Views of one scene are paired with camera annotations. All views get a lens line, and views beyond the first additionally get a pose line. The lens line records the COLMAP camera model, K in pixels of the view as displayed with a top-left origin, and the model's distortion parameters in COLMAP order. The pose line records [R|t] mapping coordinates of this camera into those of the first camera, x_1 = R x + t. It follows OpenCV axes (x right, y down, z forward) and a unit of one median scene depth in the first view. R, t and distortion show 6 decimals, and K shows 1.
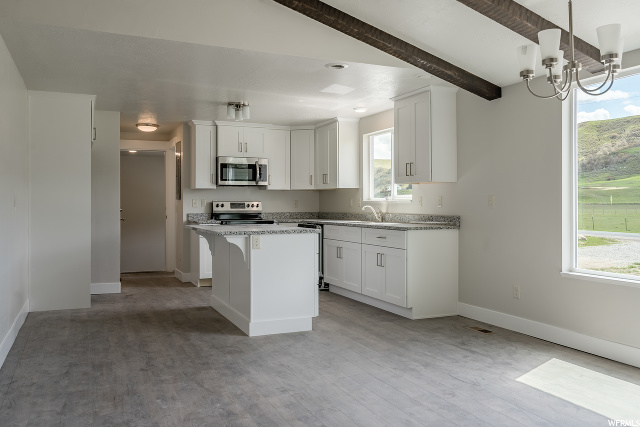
lens RADIAL K [[550.4, 0, 319.8], [0, 550.4, 211.7], [0, 0, 1]] dist [0.006730, -0.001794]
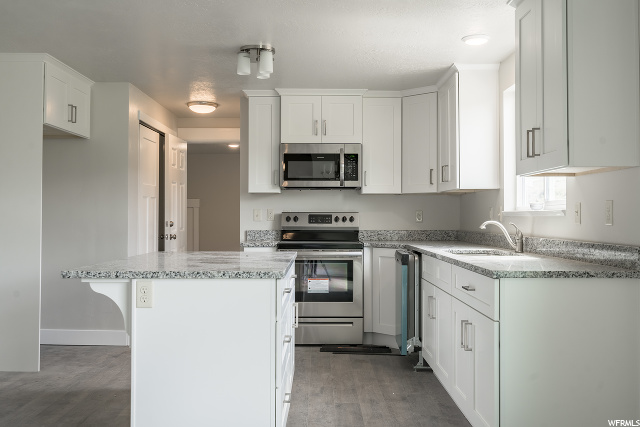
lens RADIAL K [[653.7, 0, 319.7], [0, 653.7, 213.0], [0, 0, 1]] dist [0.114263, 0.000000]
pose [[0.919130, 0.000444, -0.393955, 0.158117], [-0.007694, 0.999829, -0.016824, -0.005361], [0.393880, 0.018494, 0.918976, 0.301640]]
